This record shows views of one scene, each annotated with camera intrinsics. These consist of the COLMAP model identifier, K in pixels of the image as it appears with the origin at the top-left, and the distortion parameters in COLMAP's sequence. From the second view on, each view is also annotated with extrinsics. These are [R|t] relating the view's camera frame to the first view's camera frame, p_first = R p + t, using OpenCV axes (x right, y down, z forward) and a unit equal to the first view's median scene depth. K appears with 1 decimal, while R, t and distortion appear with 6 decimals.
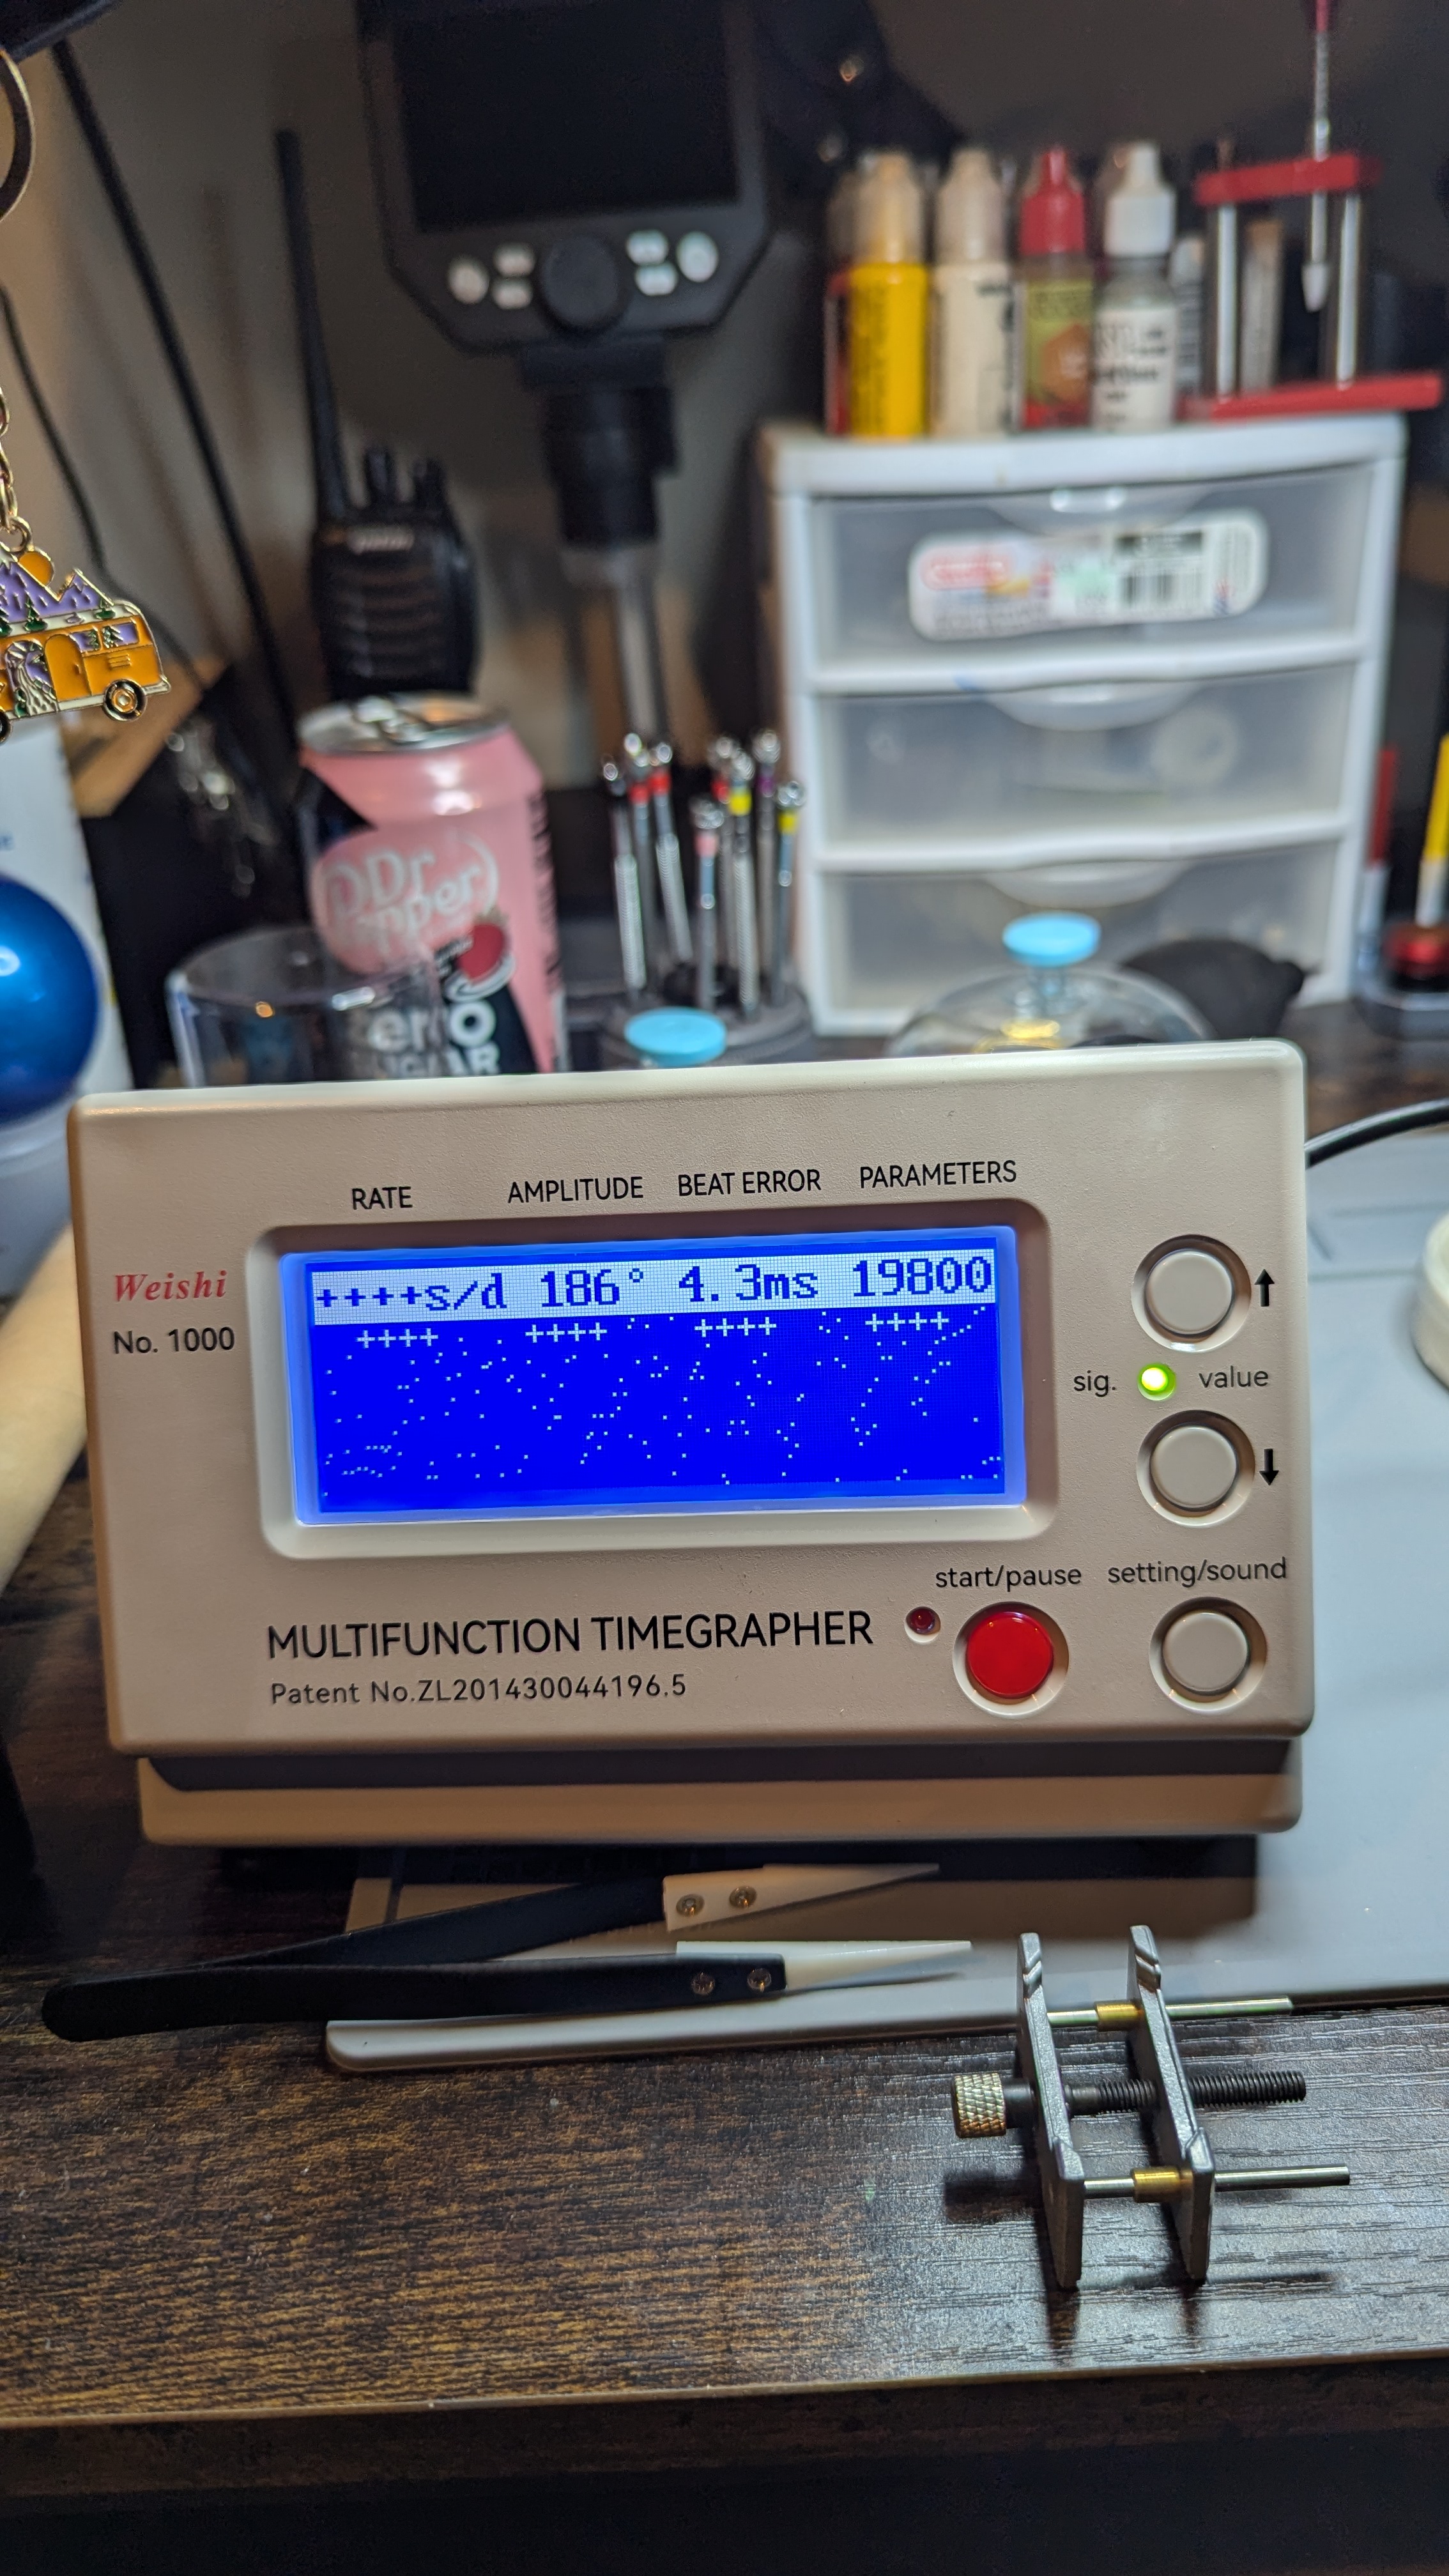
lens RADIAL K [[1847.0, 0, 714.9], [0, 1847.0, 1215.8], [0, 0, 1]] dist [0.050121, -0.142412]
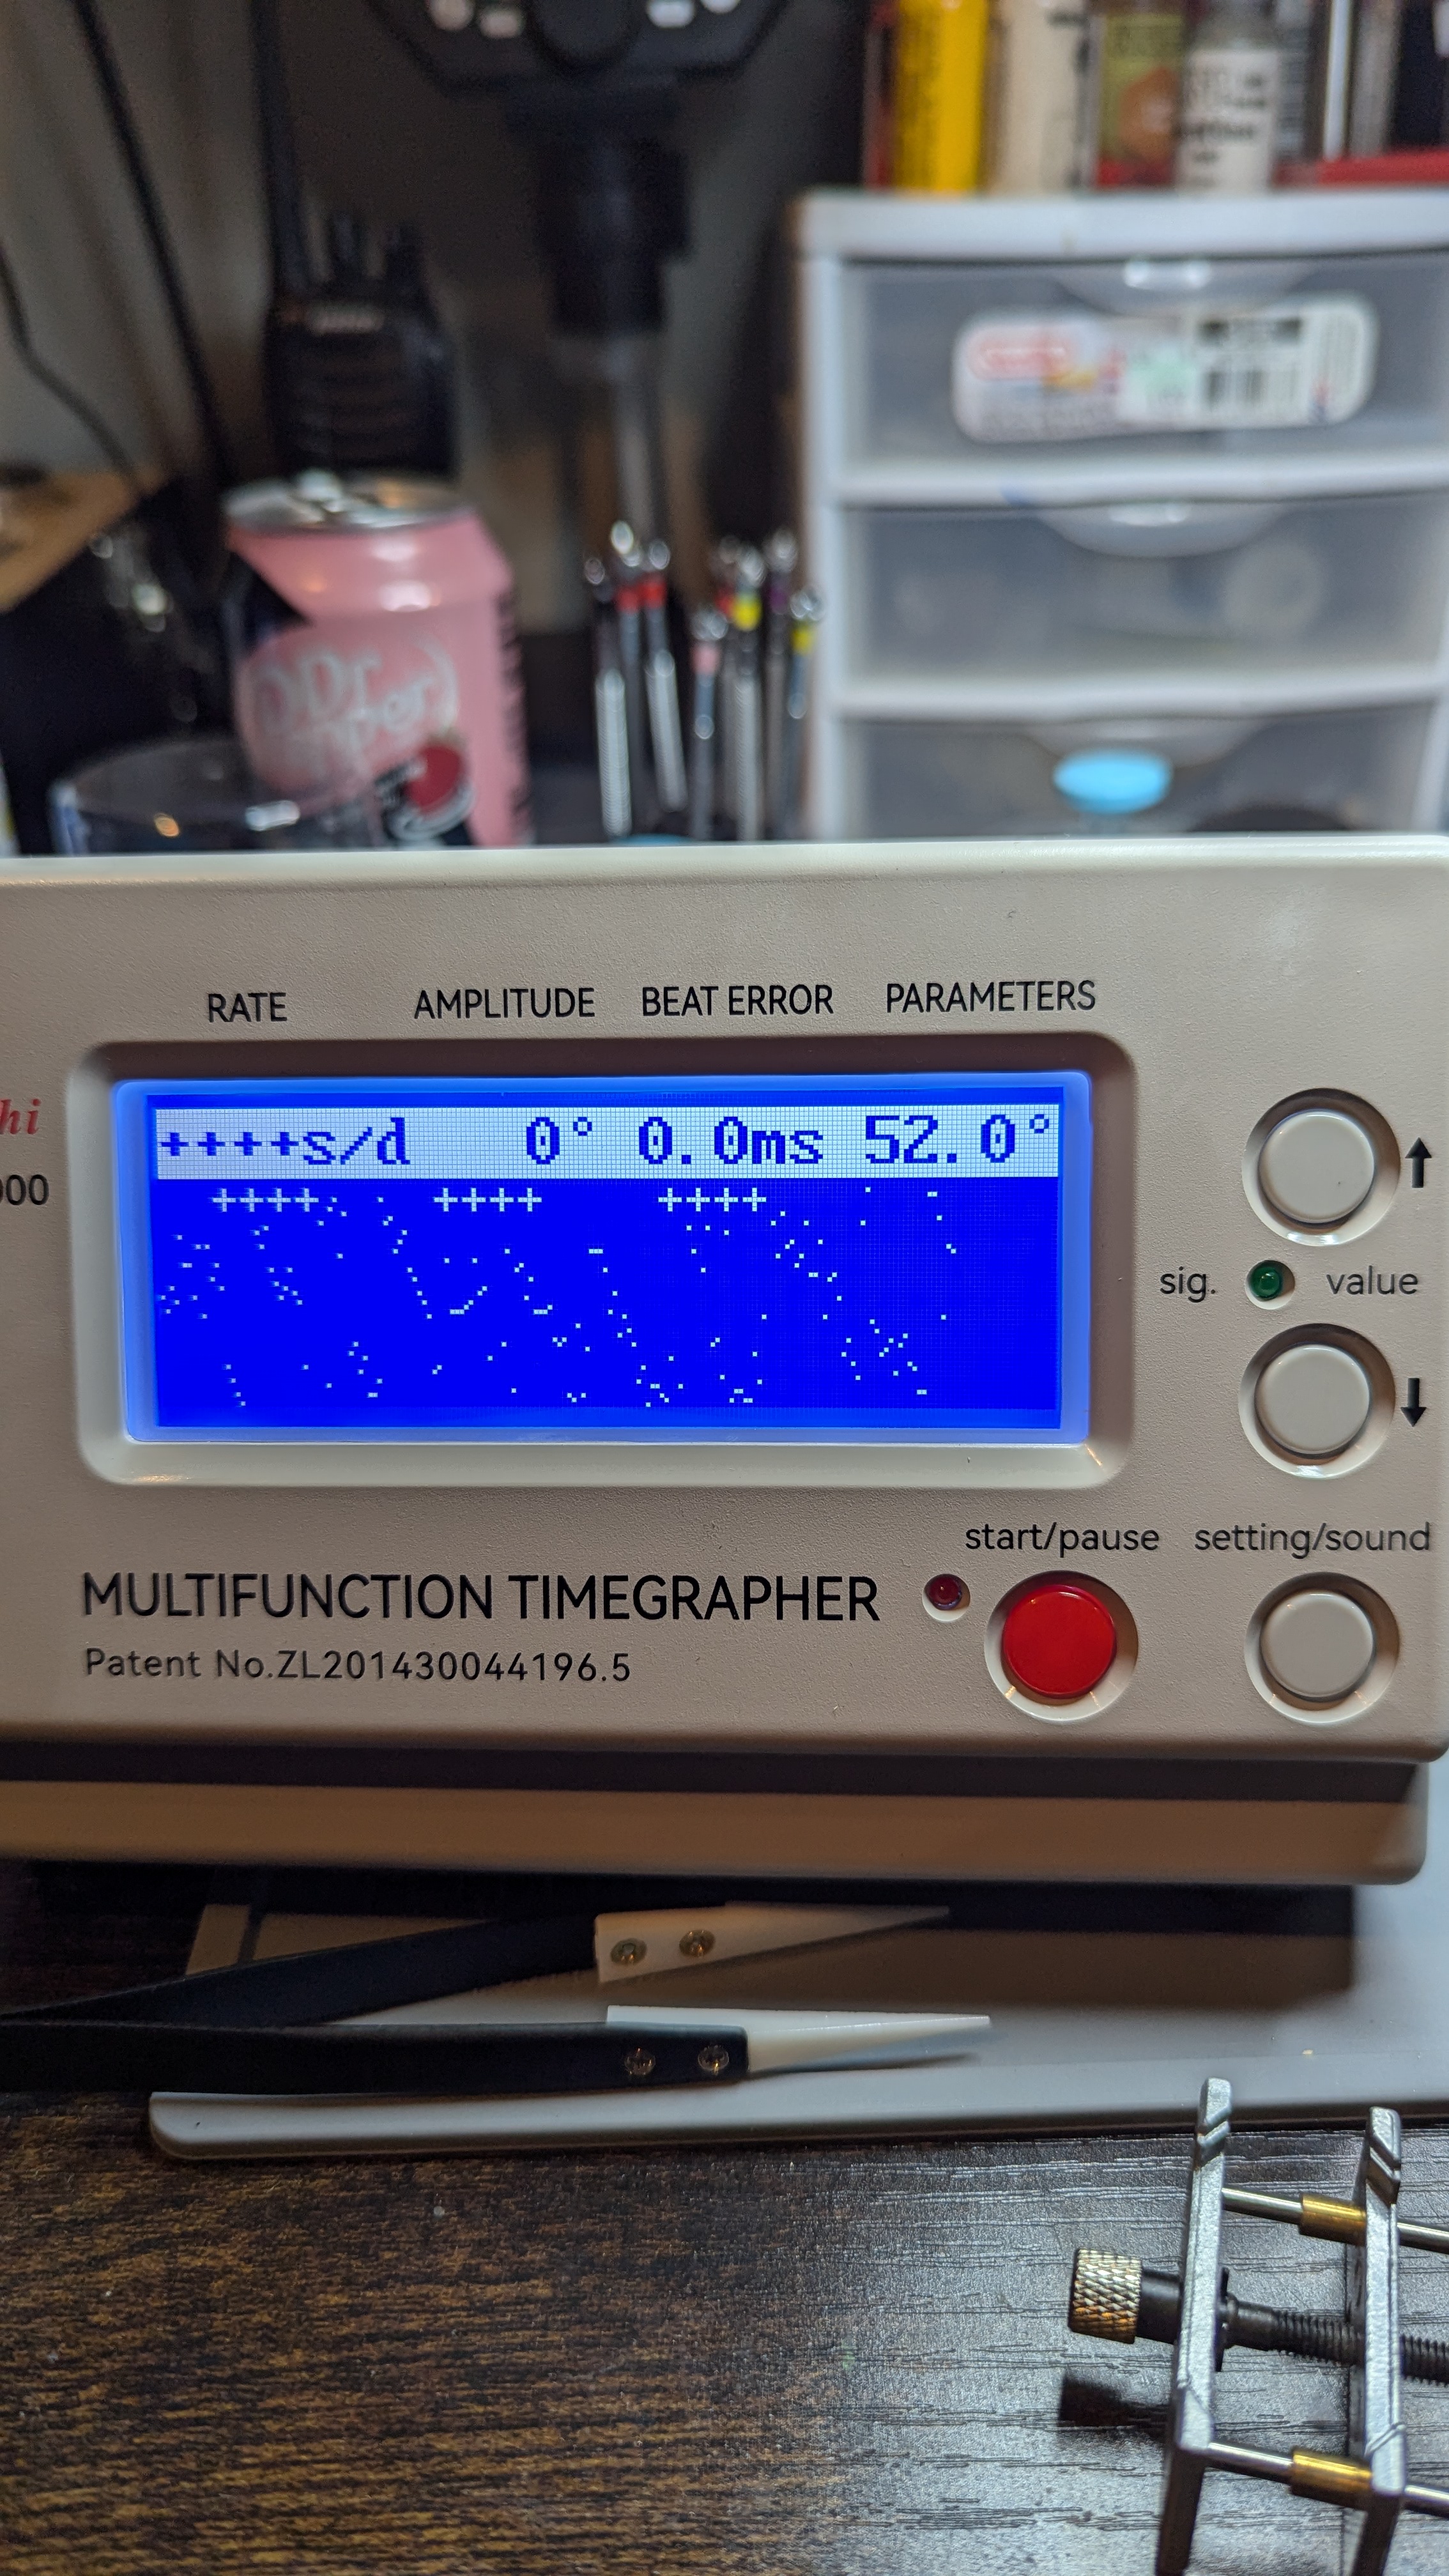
lens RADIAL K [[1641.4, 0, 756.3], [0, 1641.4, 1240.2], [0, 0, 1]] dist [0.003526, -0.001374]
pose [[0.999203, 0.033653, 0.021473, 0.015244], [-0.034101, 0.999200, 0.020889, 0.062511], [-0.020753, -0.021605, 0.999551, 0.328312]]
